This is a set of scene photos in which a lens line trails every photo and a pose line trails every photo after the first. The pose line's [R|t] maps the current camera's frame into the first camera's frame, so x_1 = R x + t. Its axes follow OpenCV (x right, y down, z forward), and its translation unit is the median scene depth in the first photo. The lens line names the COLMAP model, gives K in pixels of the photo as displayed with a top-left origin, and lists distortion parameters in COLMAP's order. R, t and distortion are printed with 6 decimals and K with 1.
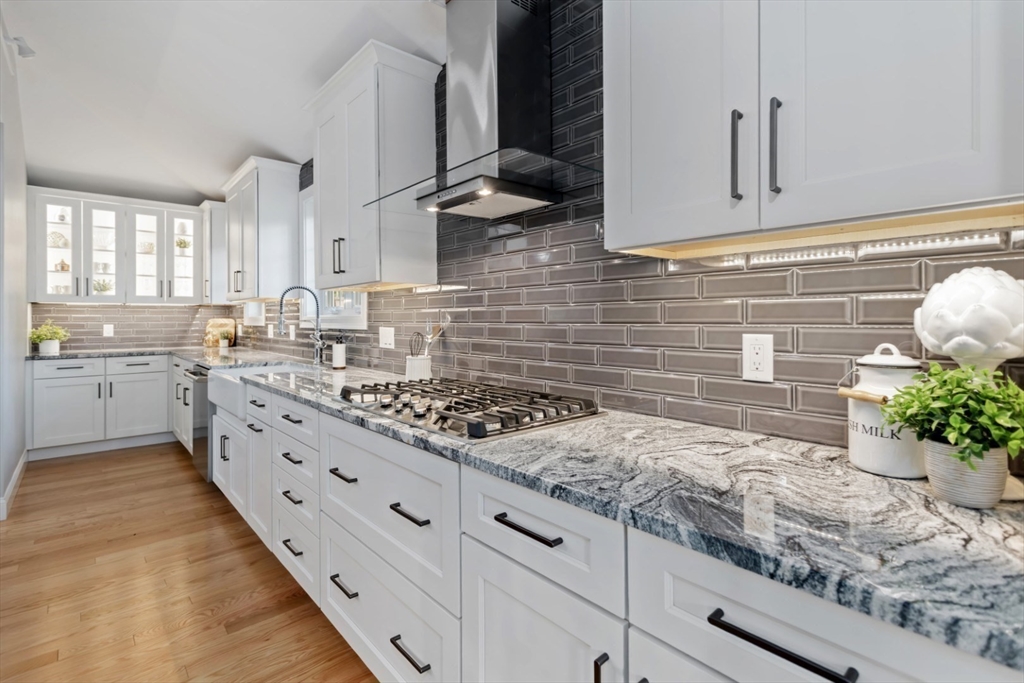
lens RADIAL K [[489.9, 0, 523.3], [0, 489.9, 317.8], [0, 0, 1]] dist [0.000154, 0.000912]
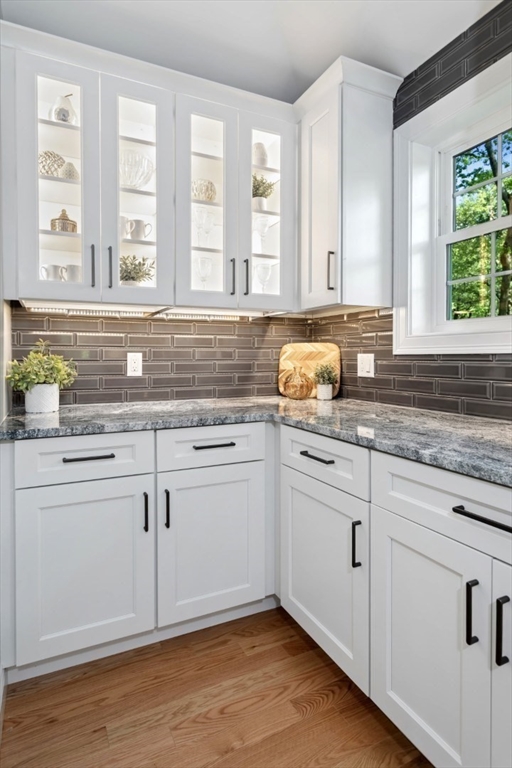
lens RADIAL K [[444.0, 0, 263.9], [0, 444.0, 363.5], [0, 0, 1]] dist [0.005974, -0.001357]
pose [[0.960779, 0.005618, -0.277258, -0.645050], [-0.000336, 0.999818, 0.019096, 0.017272], [0.277315, -0.018254, 0.960606, 0.650656]]
